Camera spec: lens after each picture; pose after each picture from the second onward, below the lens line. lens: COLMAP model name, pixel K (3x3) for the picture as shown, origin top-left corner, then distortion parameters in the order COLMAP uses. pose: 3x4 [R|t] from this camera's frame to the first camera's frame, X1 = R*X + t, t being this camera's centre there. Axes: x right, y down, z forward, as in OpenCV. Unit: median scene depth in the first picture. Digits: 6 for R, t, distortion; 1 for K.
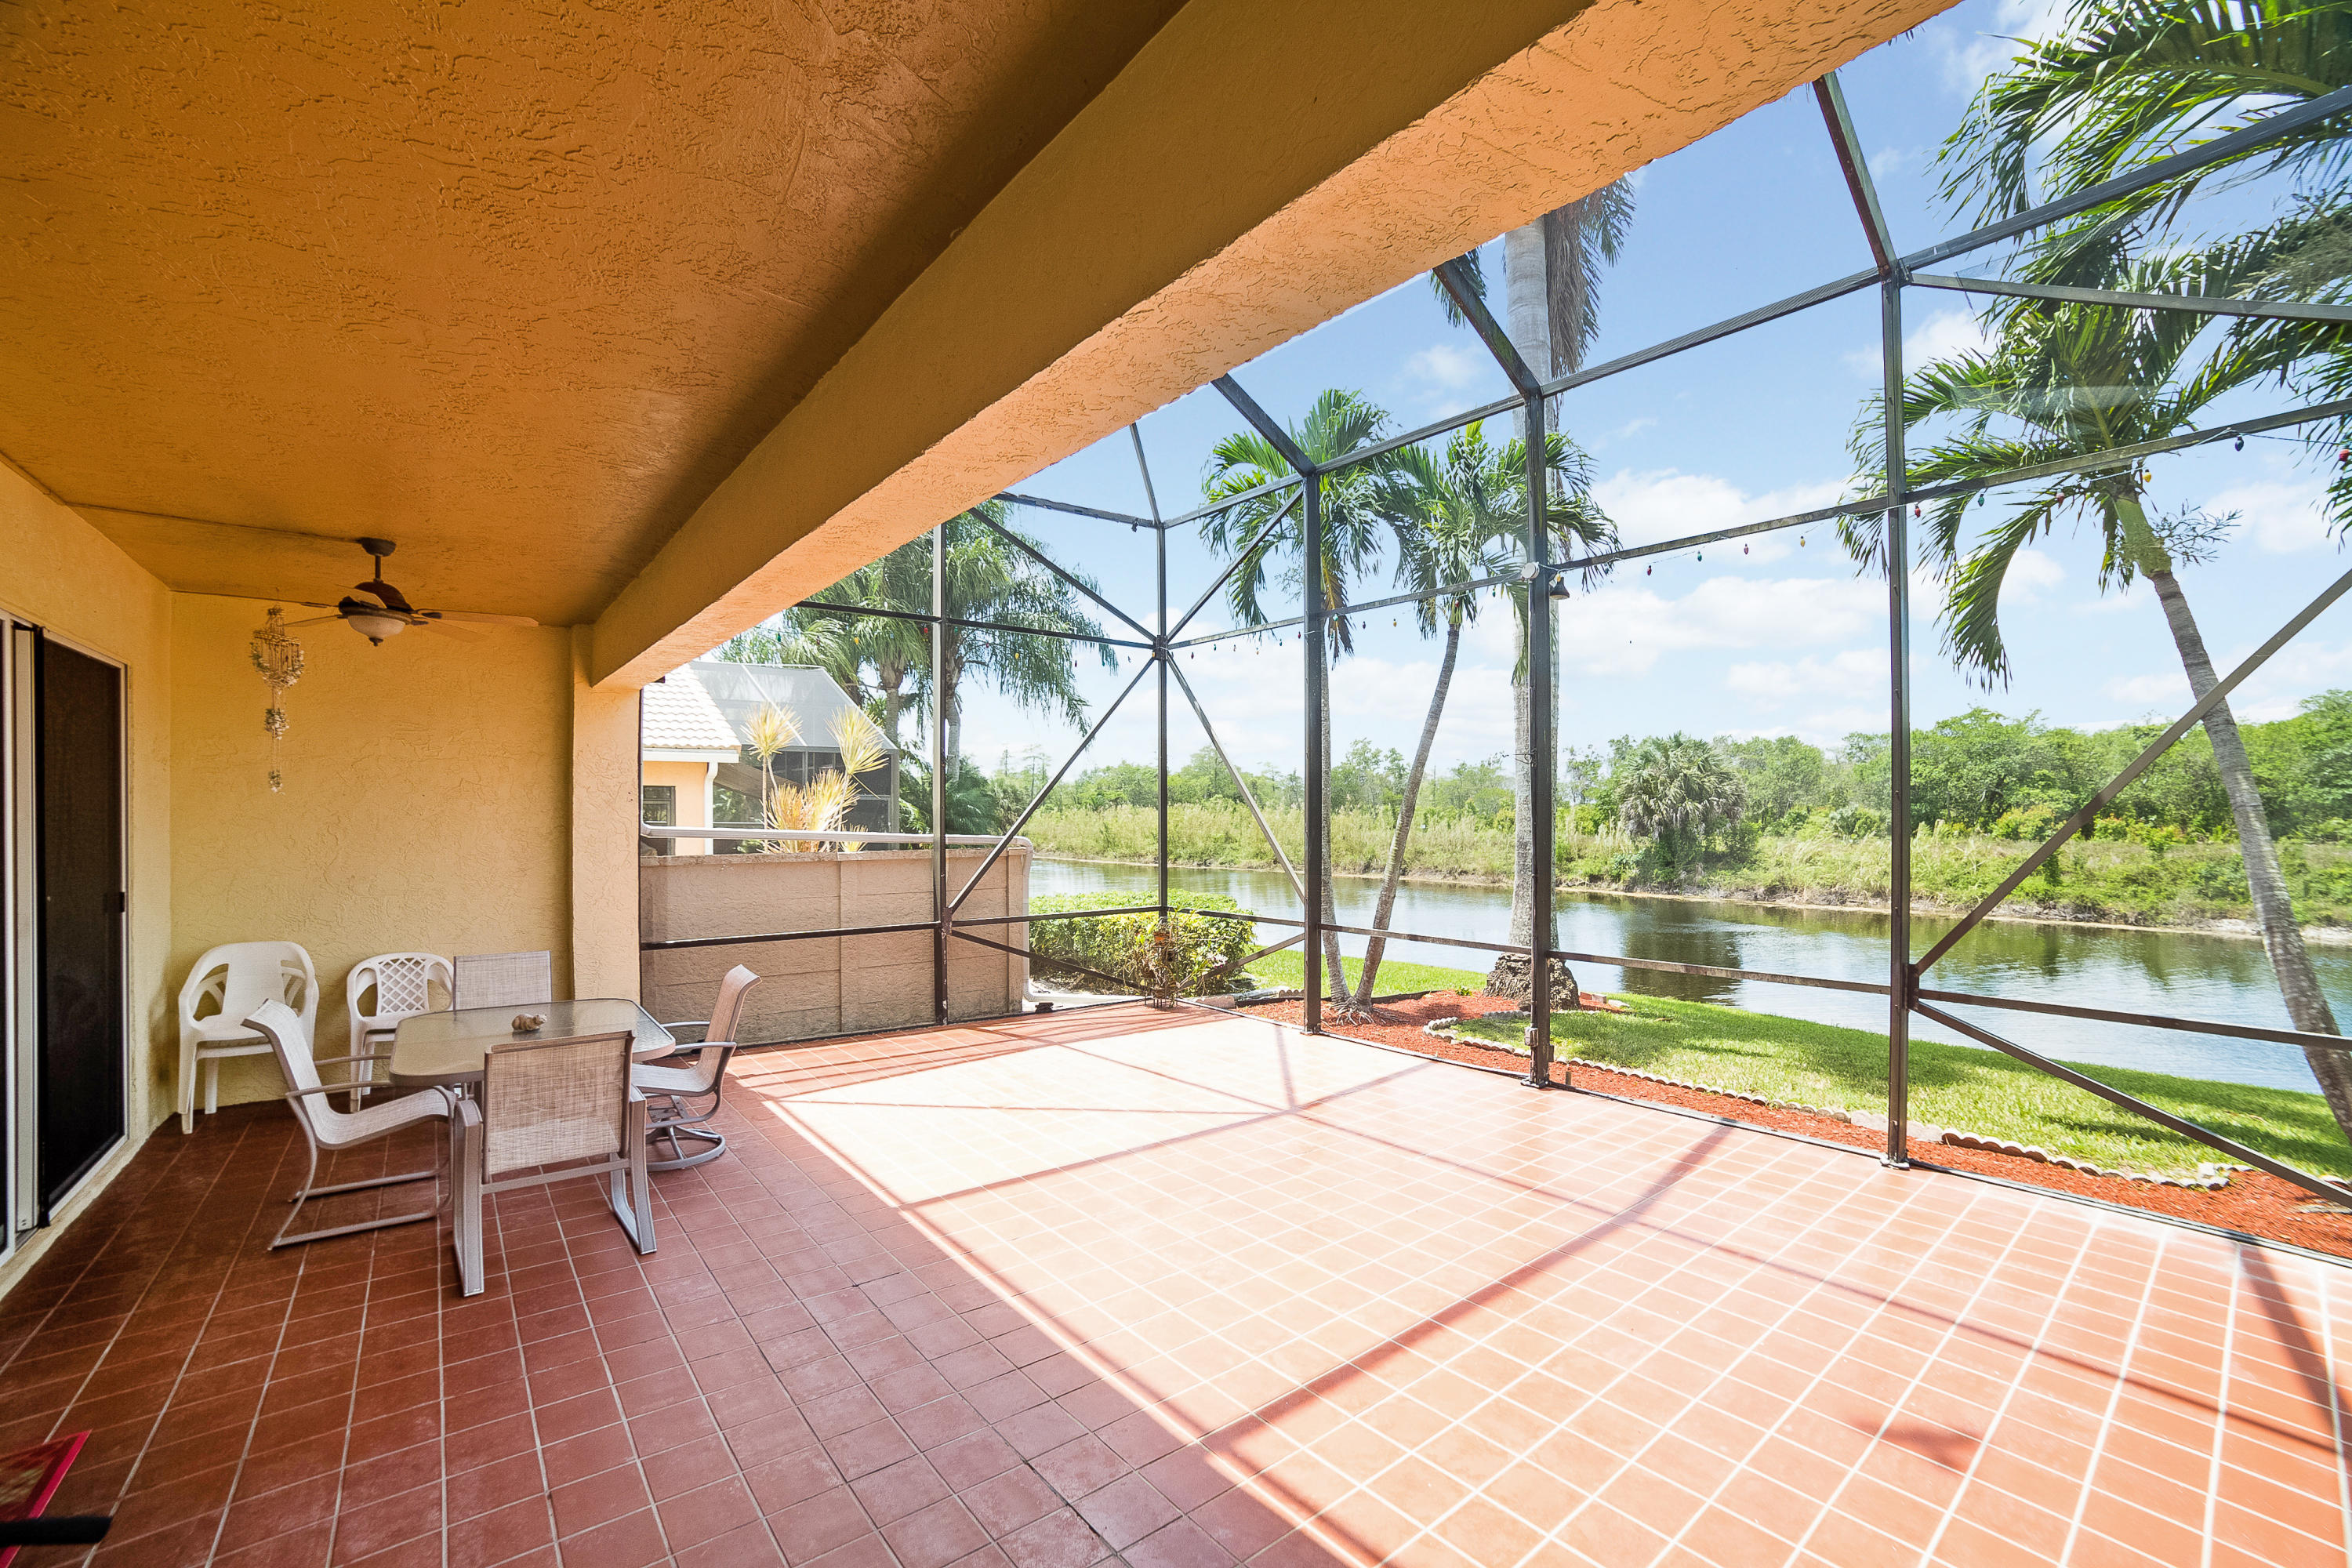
lens RADIAL K [[957.6, 0, 1192.3], [0, 957.6, 812.8], [0, 0, 1]] dist [-0.092738, 0.030201]
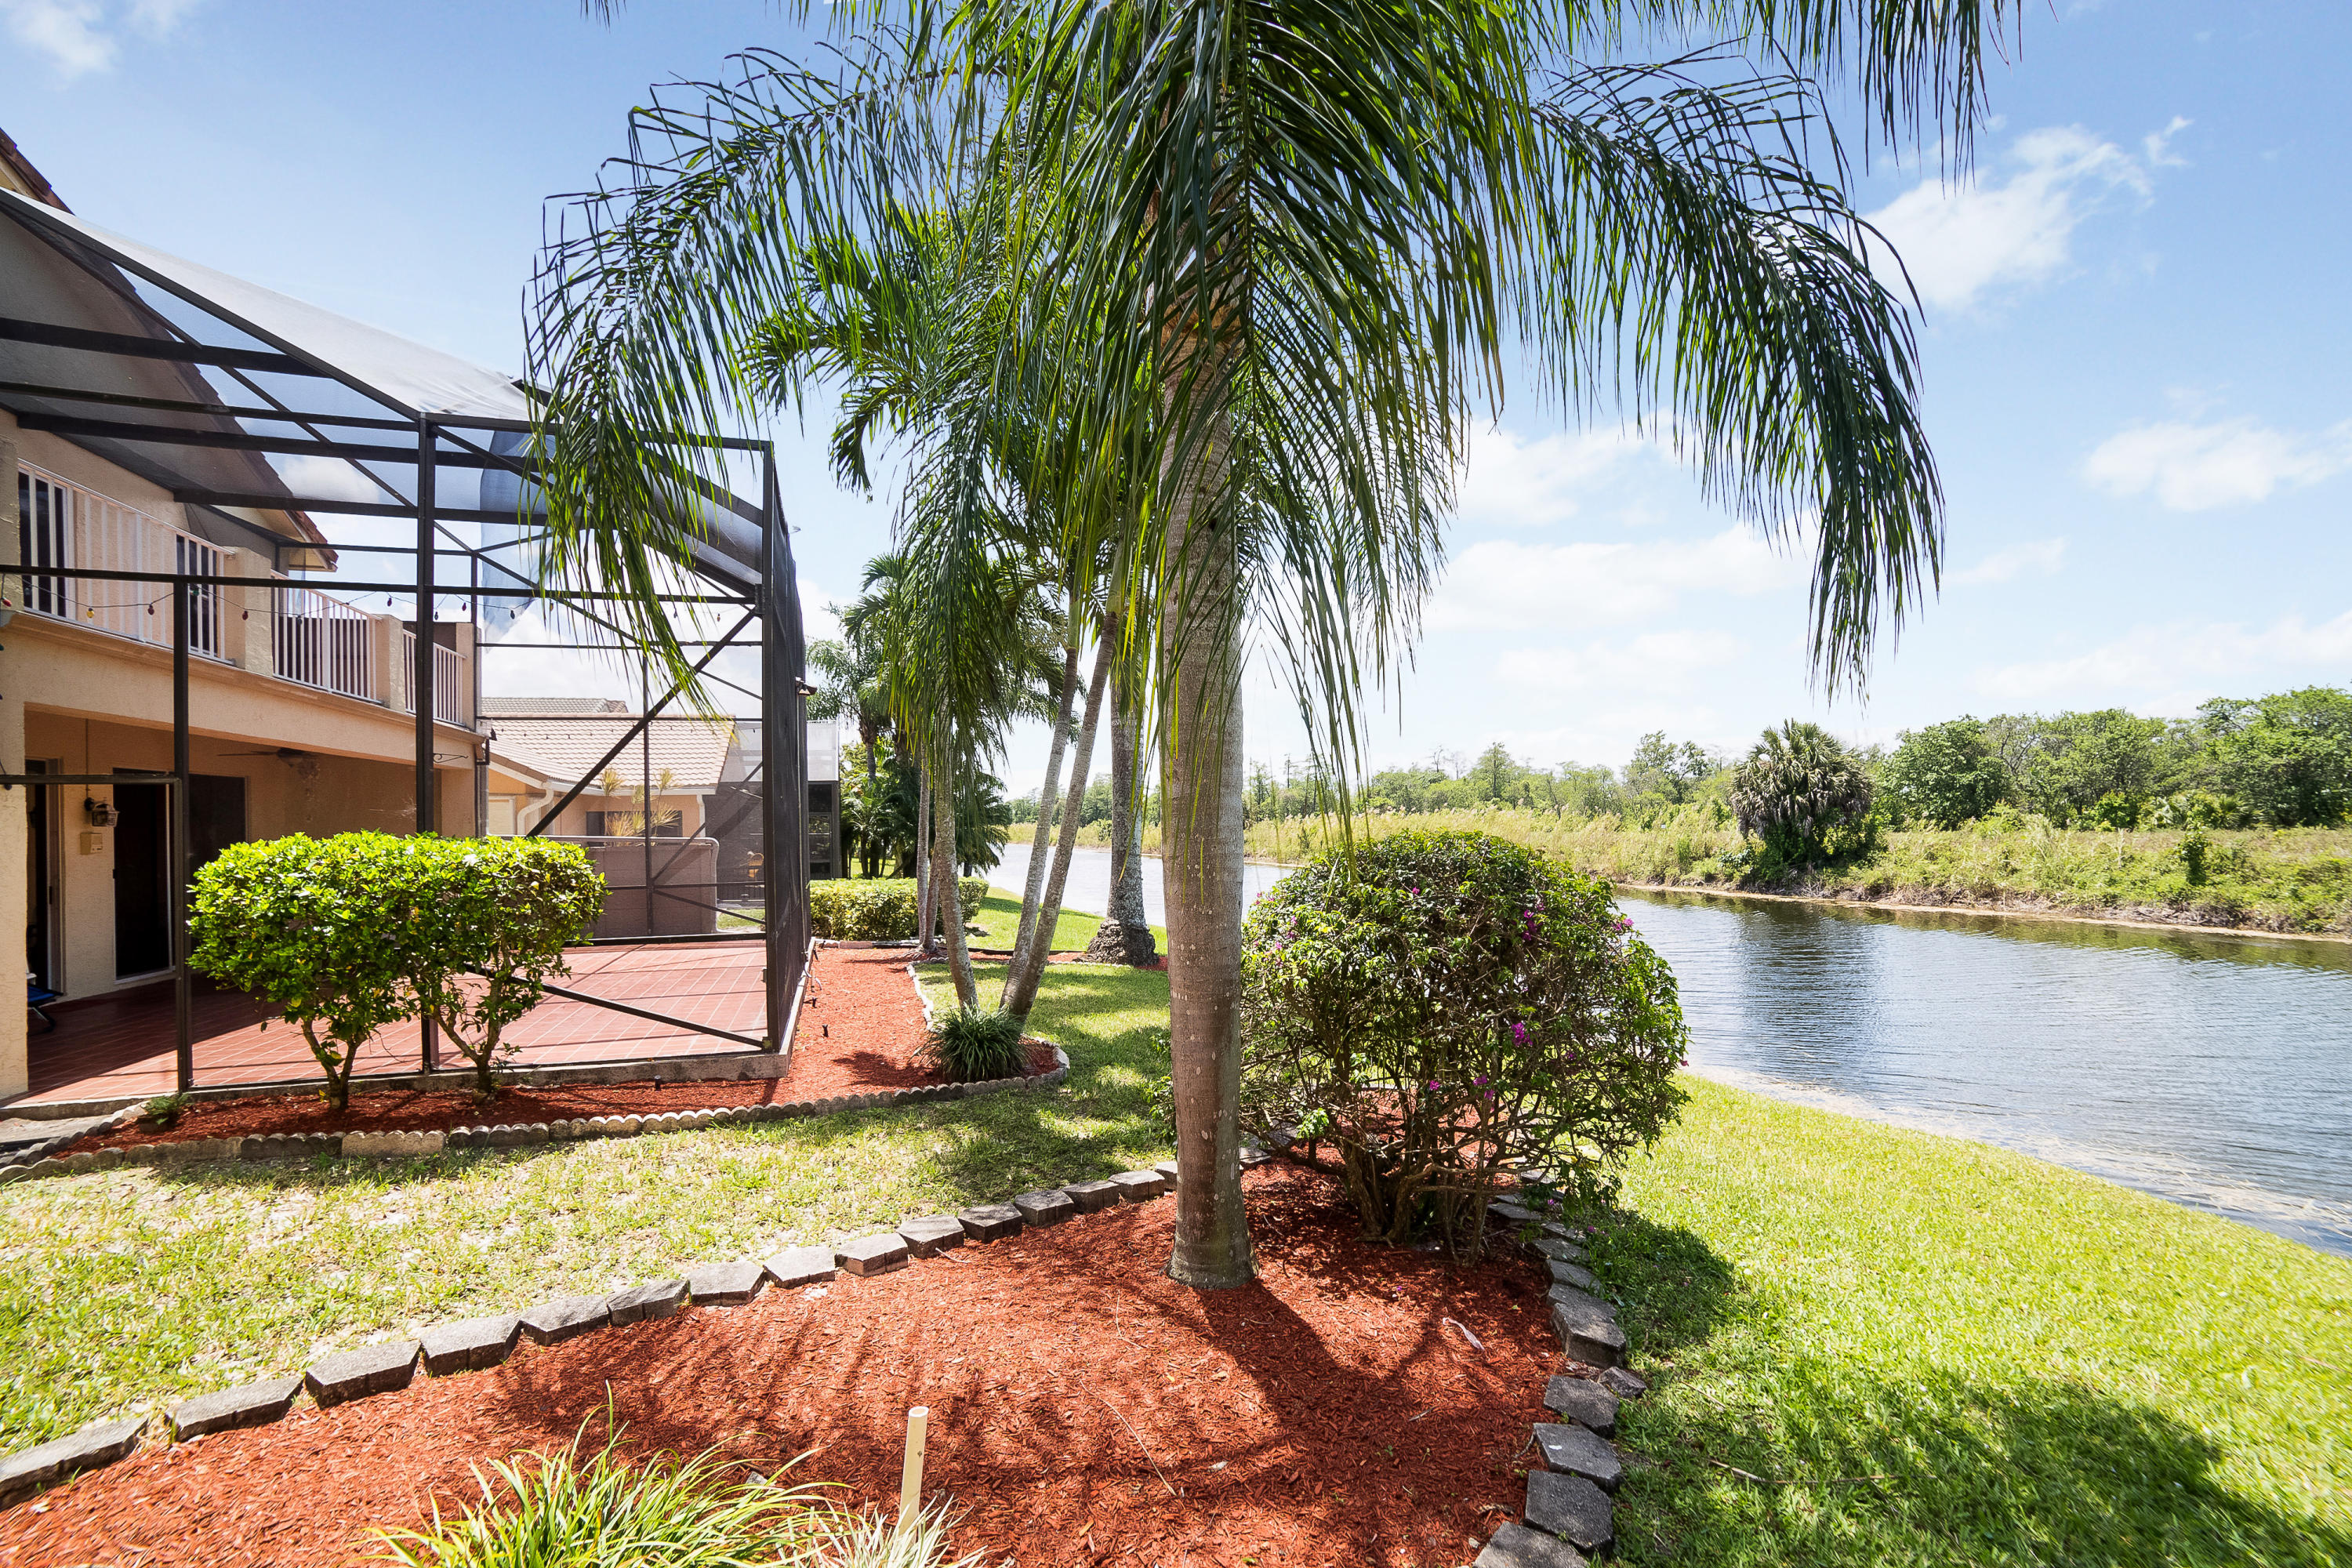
lens RADIAL K [[957.6, 0, 1192.3], [0, 957.6, 812.8], [0, 0, 1]] dist [-0.092738, 0.030201]
pose [[0.942248, -0.024176, -0.334042, 0.760460], [0.021409, 0.999699, -0.011962, 0.011139], [0.334231, 0.004120, 0.942482, -0.180451]]
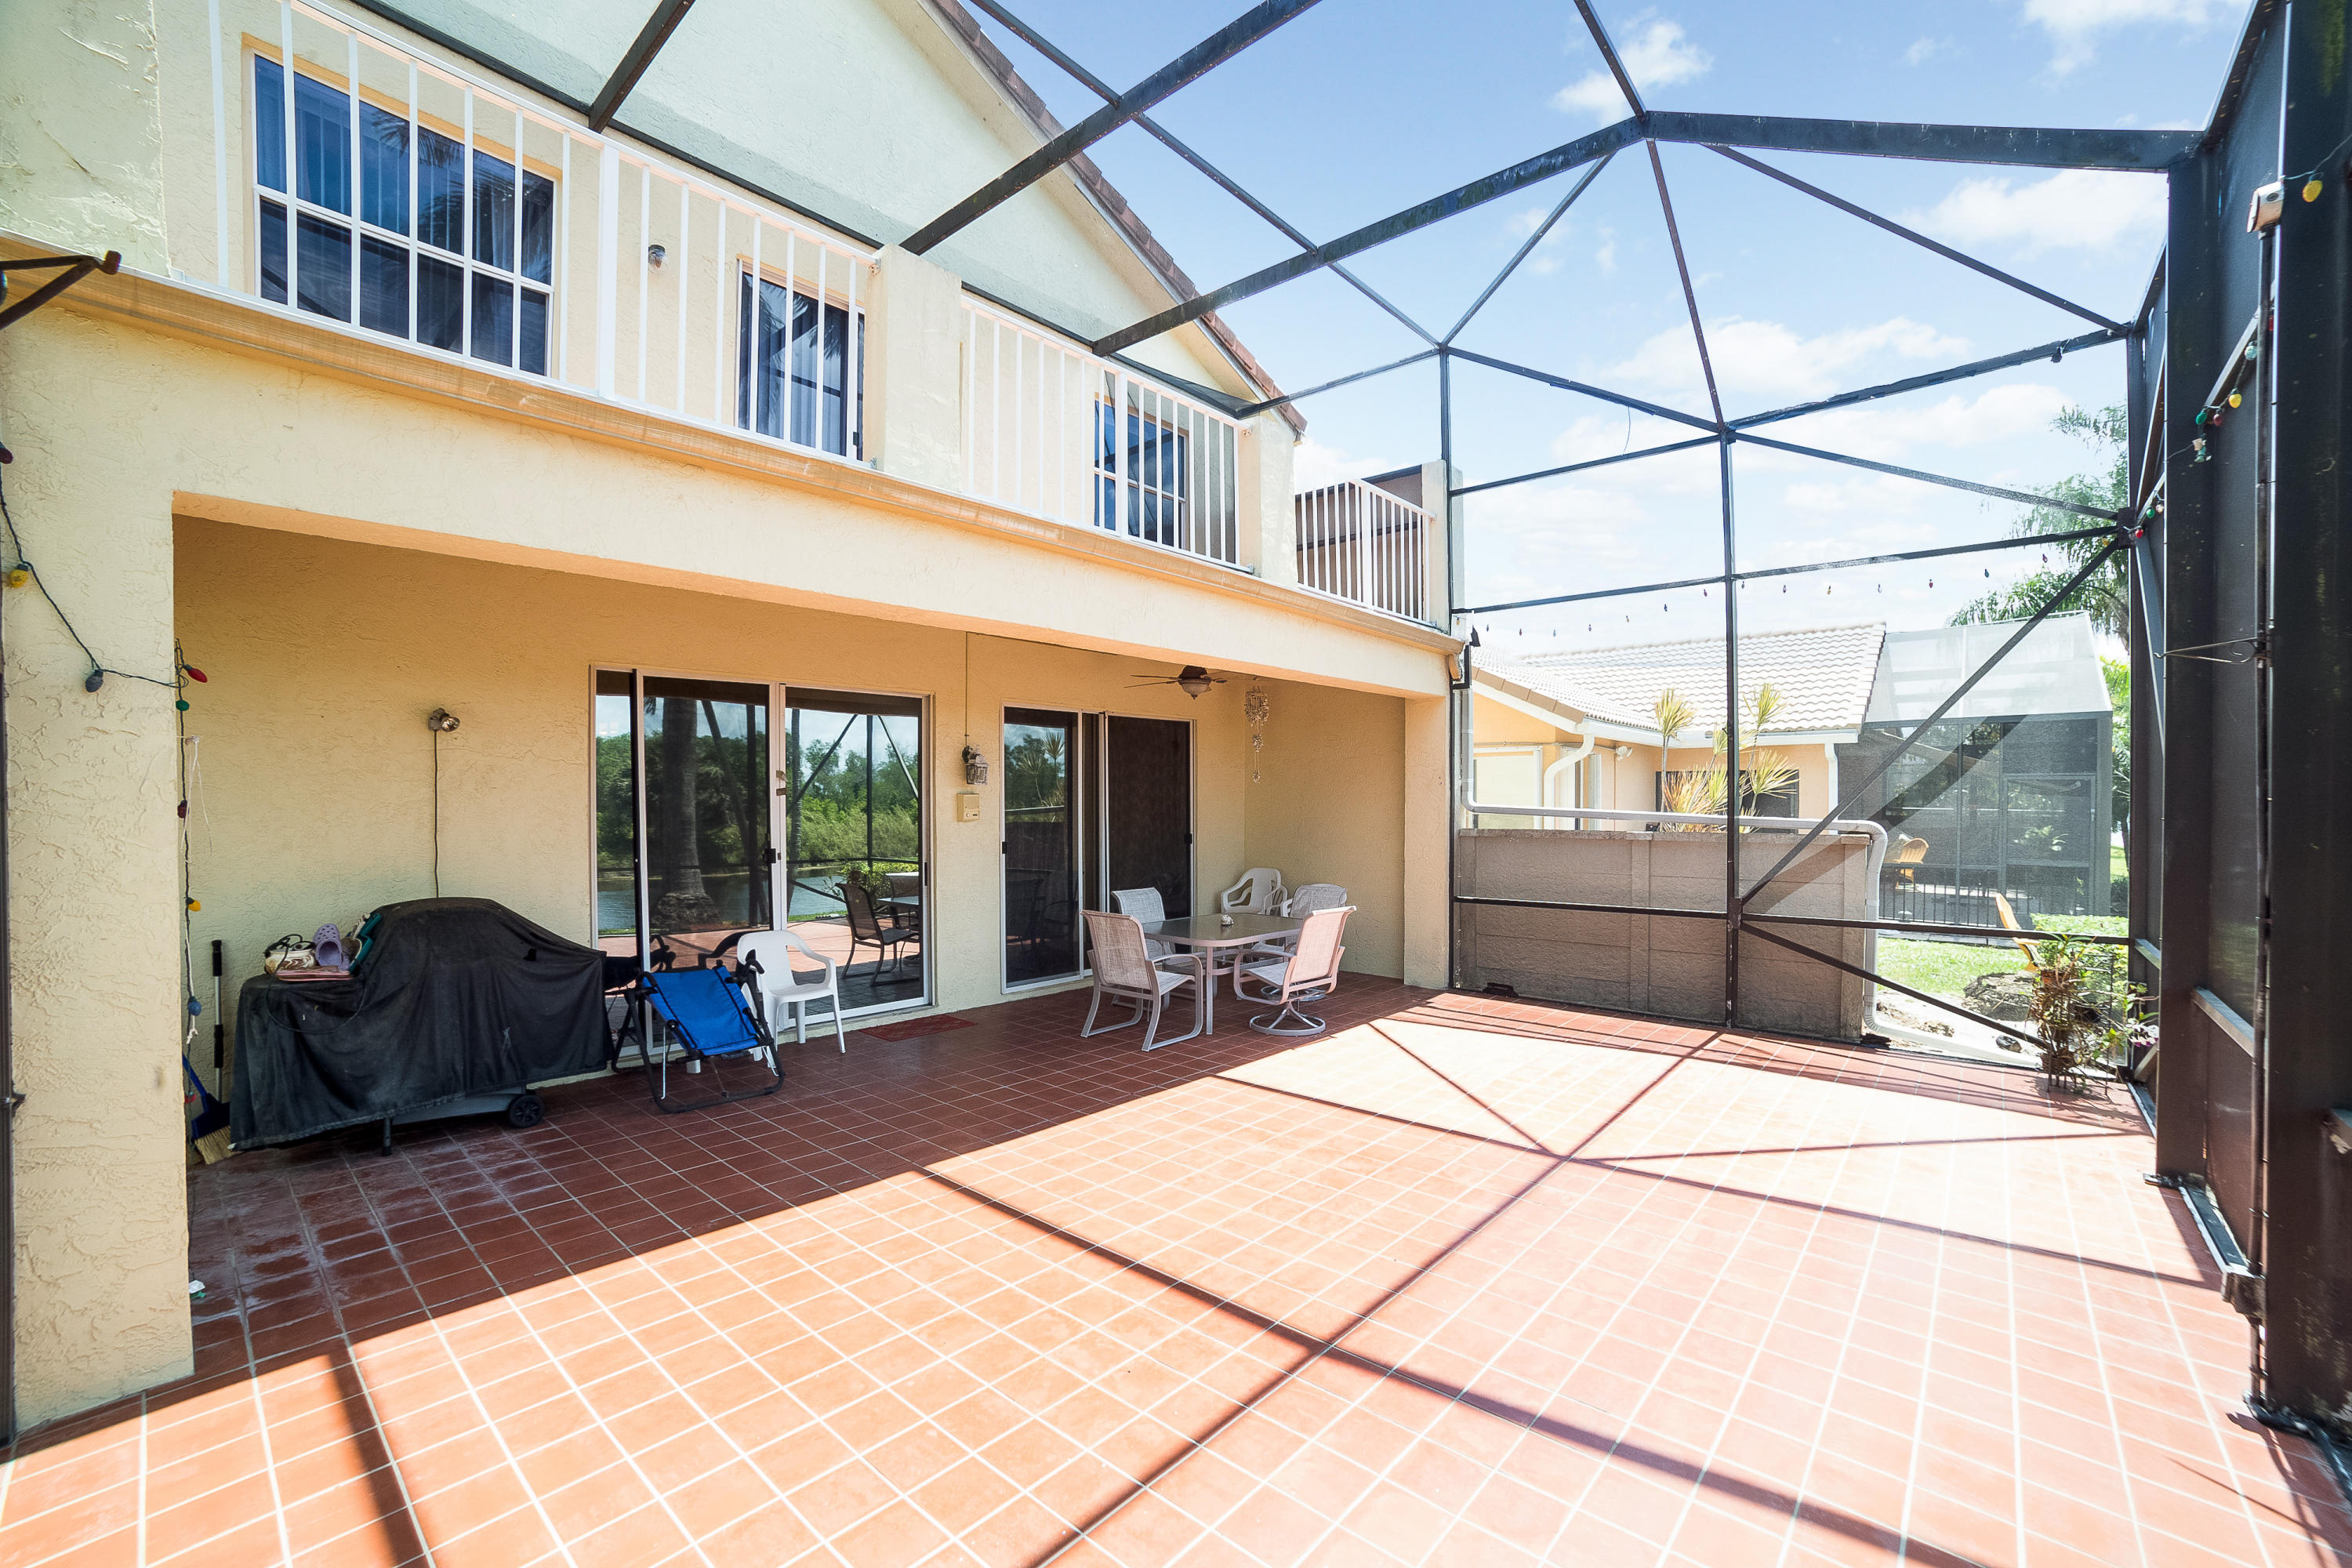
lens RADIAL K [[957.6, 0, 1192.3], [0, 957.6, 812.8], [0, 0, 1]] dist [-0.092738, 0.030201]
pose [[0.154932, 0.009957, -0.987875, 0.309260], [0.000530, 0.999948, 0.010162, 0.006188], [0.987925, -0.002098, 0.154919, 0.213503]]
